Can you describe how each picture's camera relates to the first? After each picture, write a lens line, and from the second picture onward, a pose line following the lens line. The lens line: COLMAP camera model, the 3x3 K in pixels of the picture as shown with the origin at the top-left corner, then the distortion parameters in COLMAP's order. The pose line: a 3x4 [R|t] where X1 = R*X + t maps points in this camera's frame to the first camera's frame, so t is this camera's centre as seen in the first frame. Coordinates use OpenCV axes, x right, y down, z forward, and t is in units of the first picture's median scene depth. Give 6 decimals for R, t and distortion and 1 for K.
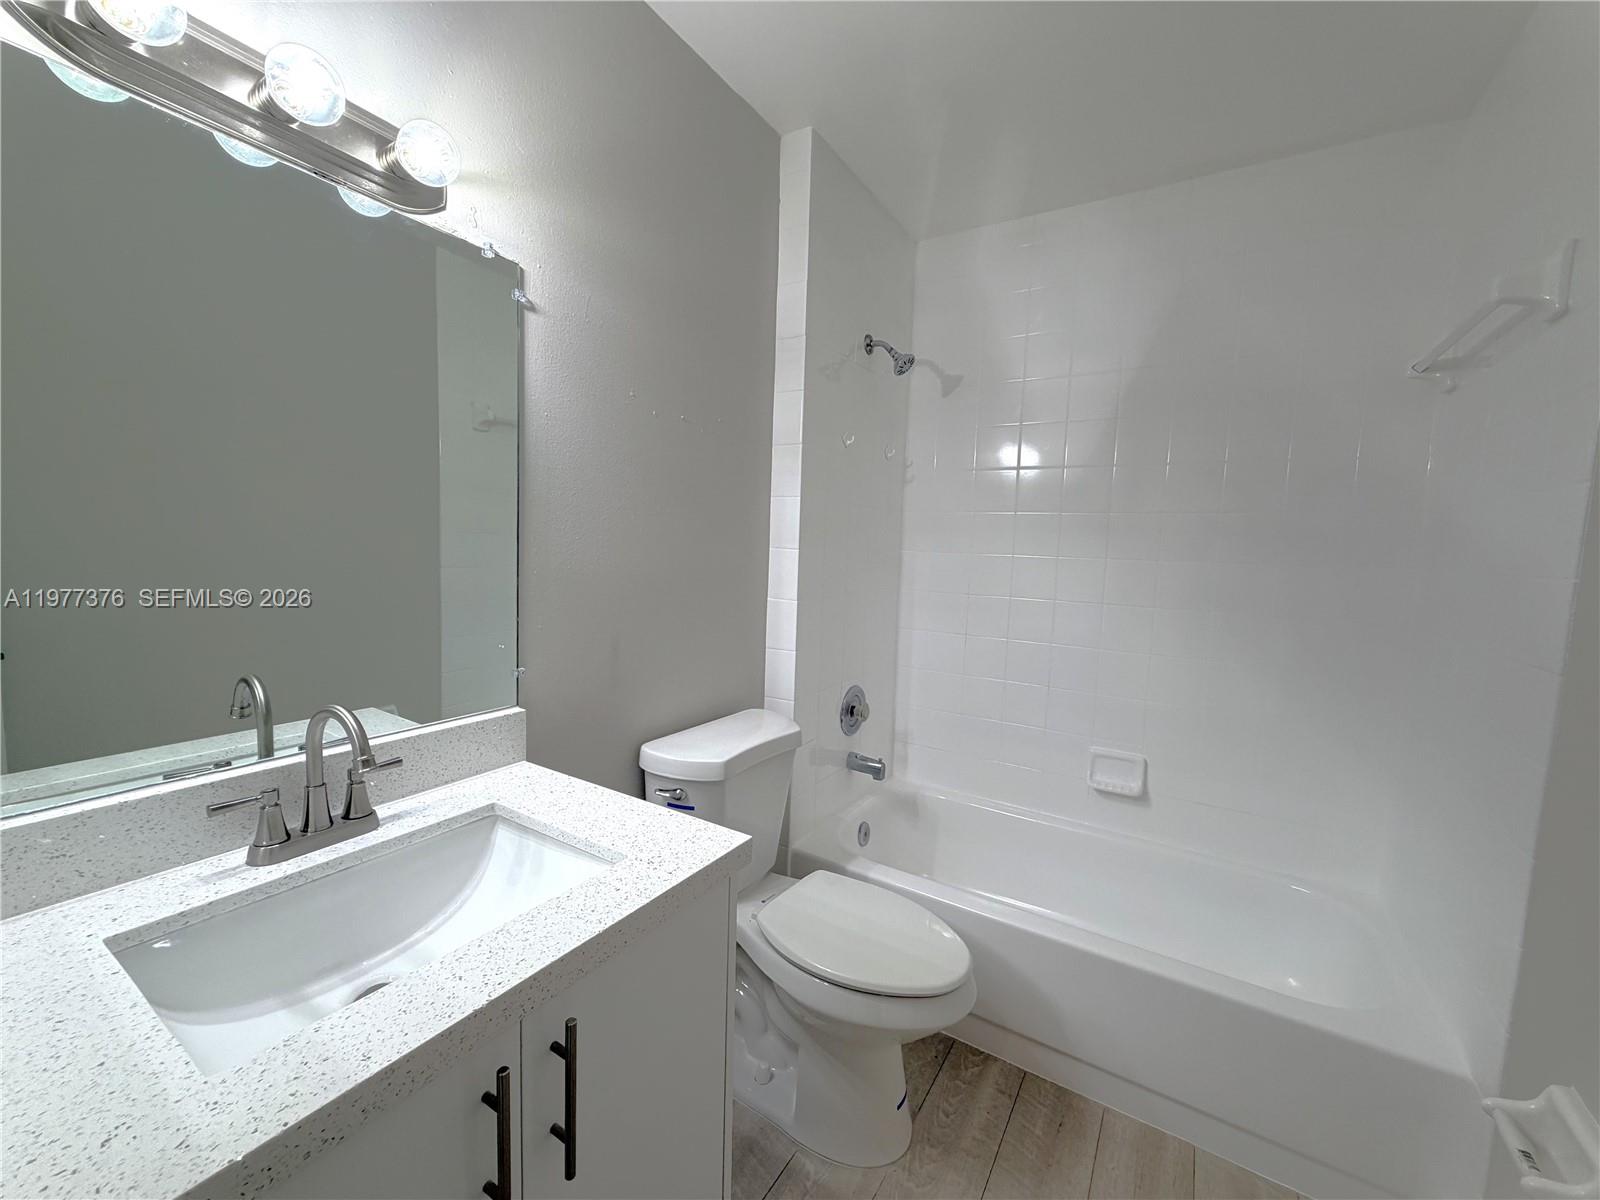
lens RADIAL K [[637.0, 0, 800.0], [0, 637.0, 600.0], [0, 0, 1]] dist [-0.001556, -0.000298]
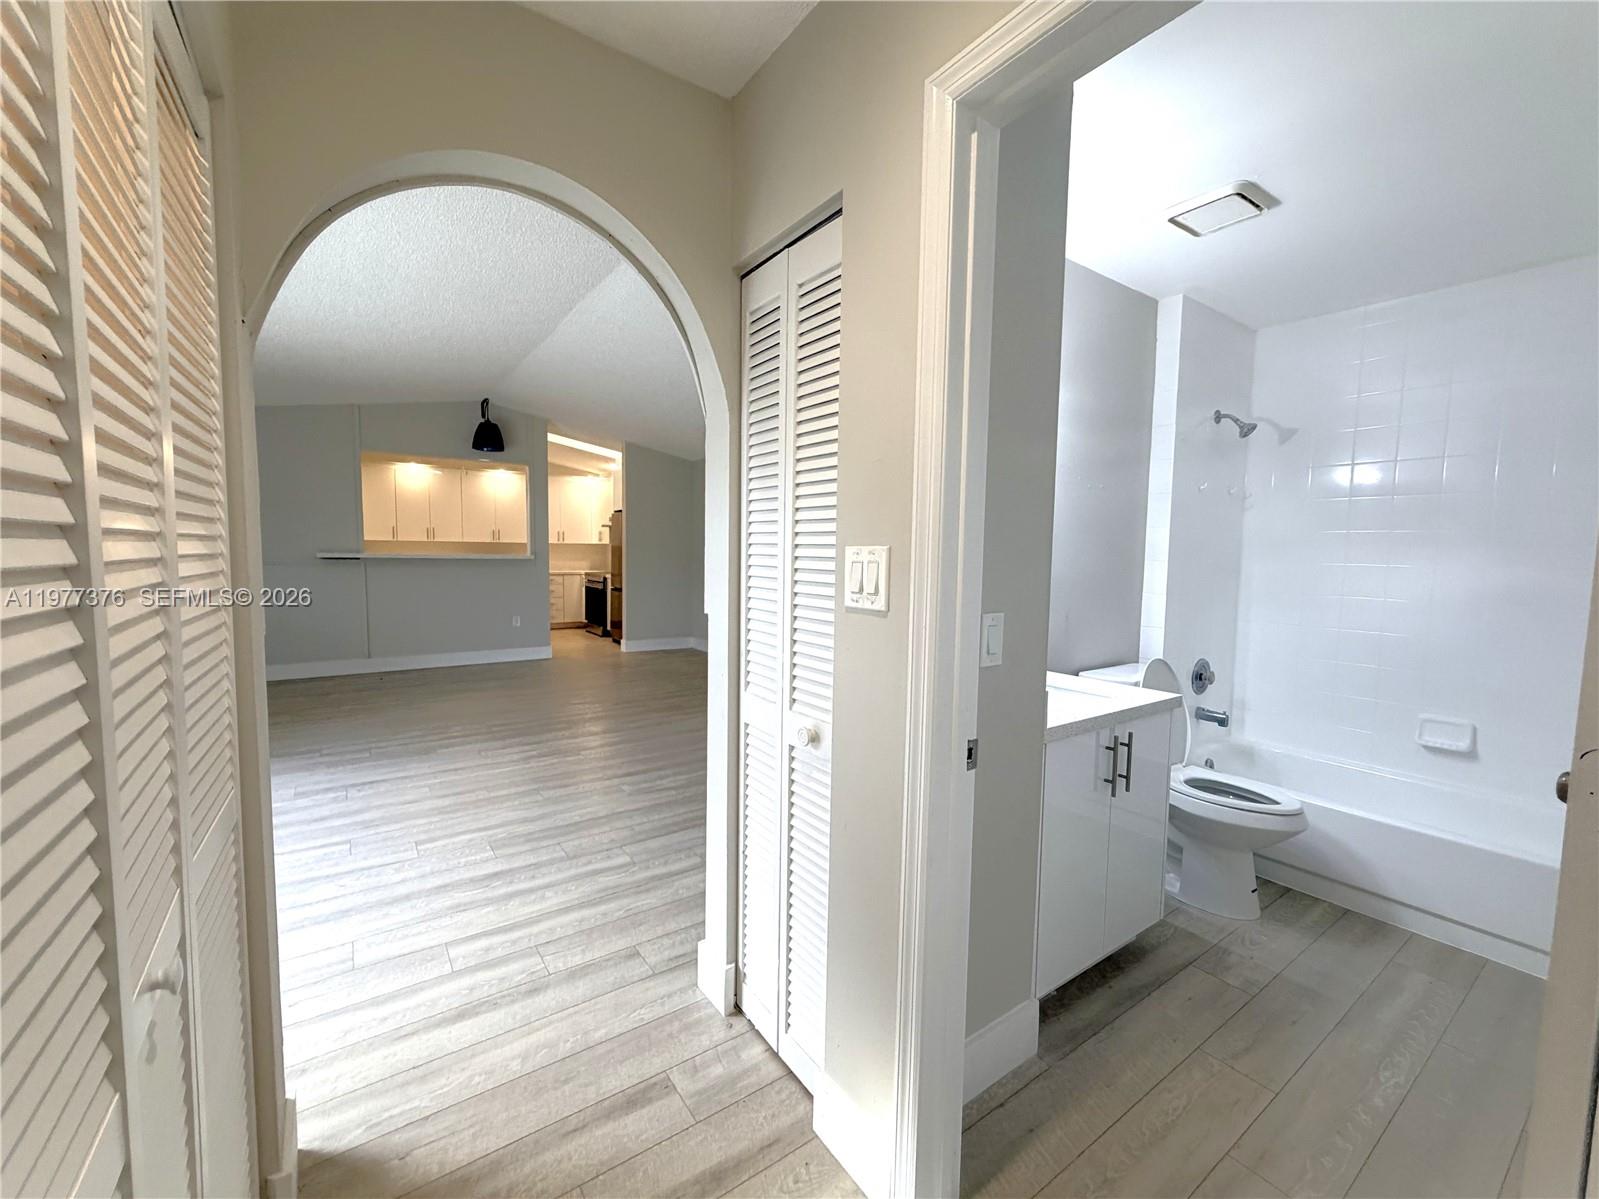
lens RADIAL K [[654.6, 0, 799.5], [0, 654.6, 599.5], [0, 0, 1]] dist [-0.000110, -0.000142]
pose [[0.924337, 0.008387, -0.381484, -0.187486], [-0.016077, 0.999727, -0.016974, 0.044466], [0.381237, 0.021823, 0.924220, -0.673809]]
